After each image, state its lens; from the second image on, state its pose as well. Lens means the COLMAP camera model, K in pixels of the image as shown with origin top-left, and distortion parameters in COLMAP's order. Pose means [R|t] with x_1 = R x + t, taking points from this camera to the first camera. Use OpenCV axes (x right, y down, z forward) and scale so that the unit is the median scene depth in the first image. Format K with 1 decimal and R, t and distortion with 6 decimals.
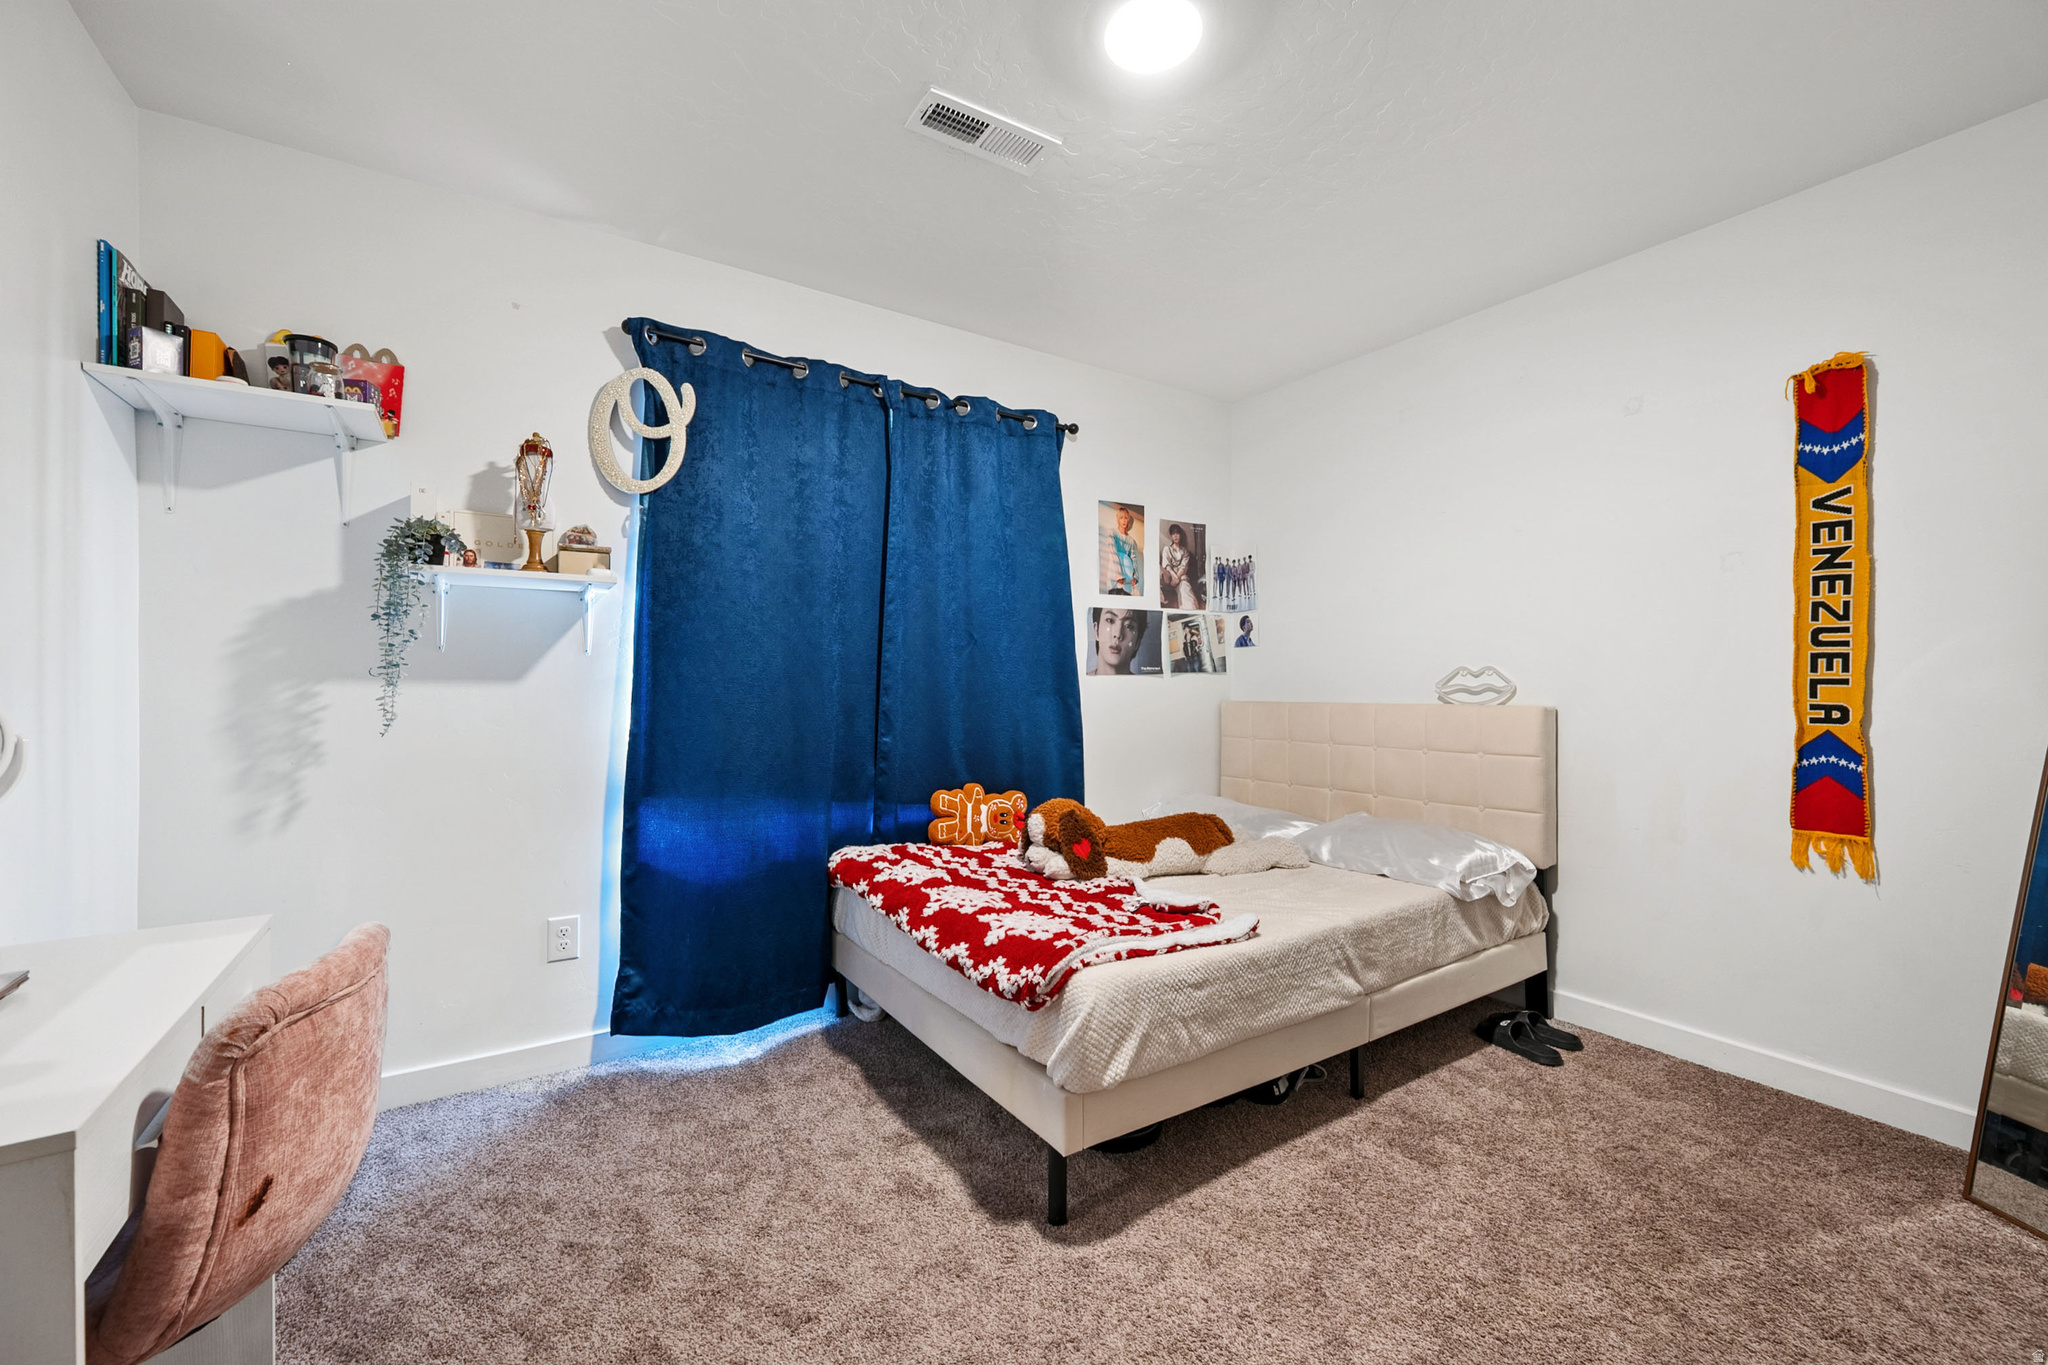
lens RADIAL K [[803.3, 0, 1026.5], [0, 803.3, 679.7], [0, 0, 1]] dist [-0.003743, 0.001005]
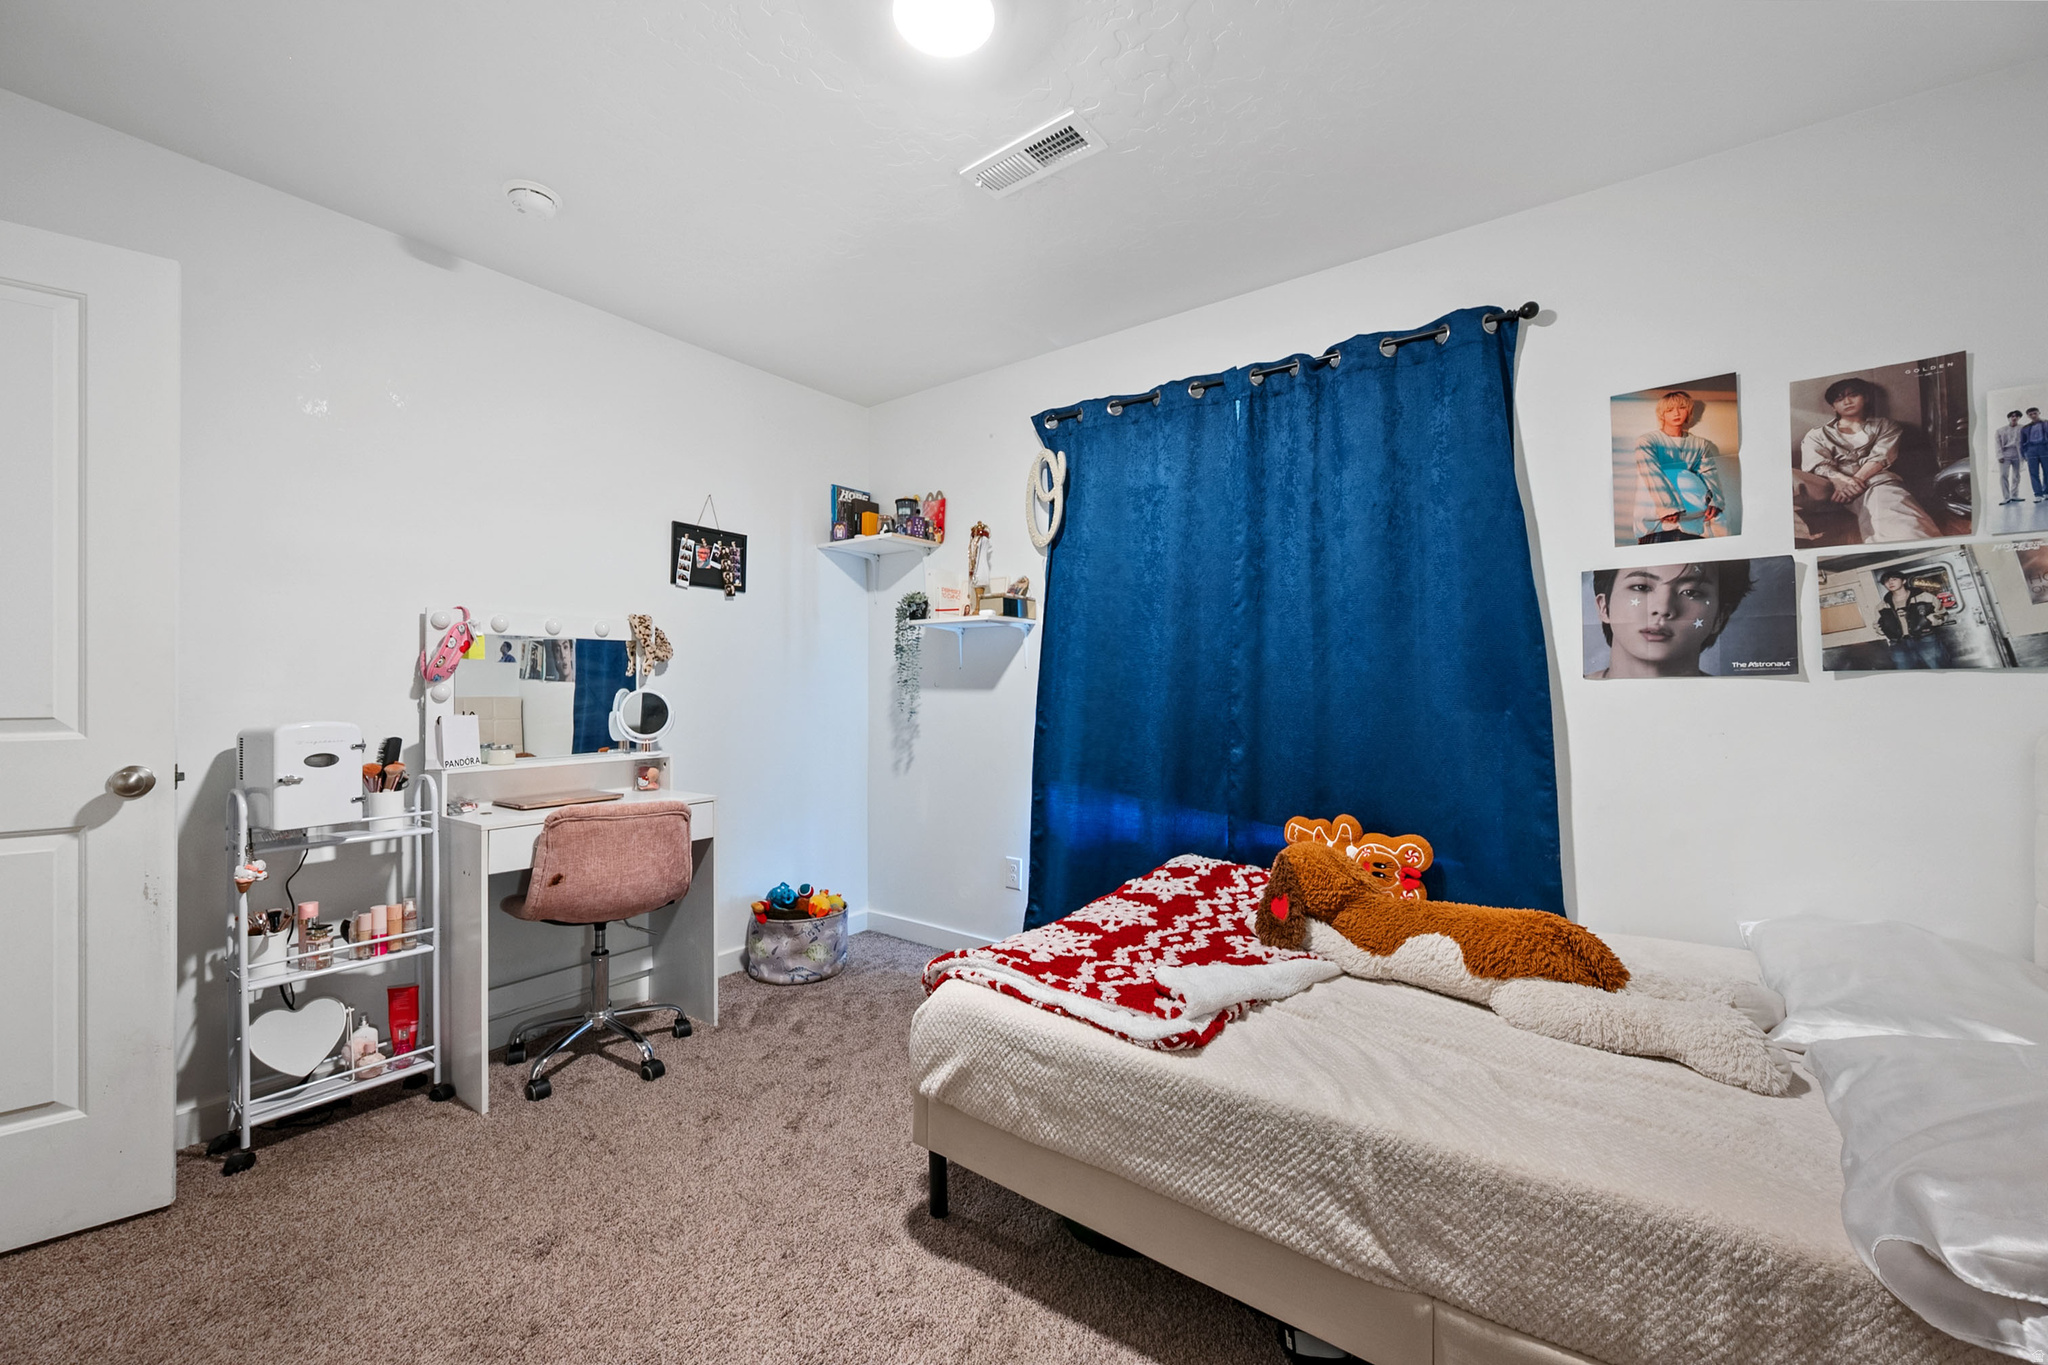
lens RADIAL K [[803.3, 0, 1030.8], [0, 803.3, 682.7], [0, 0, 1]] dist [-0.003743, 0.001005]
pose [[0.356703, -0.009016, -0.934175, 0.527700], [0.005424, 0.999957, -0.007580, 0.000105], [0.934202, -0.002363, 0.356736, 0.372273]]
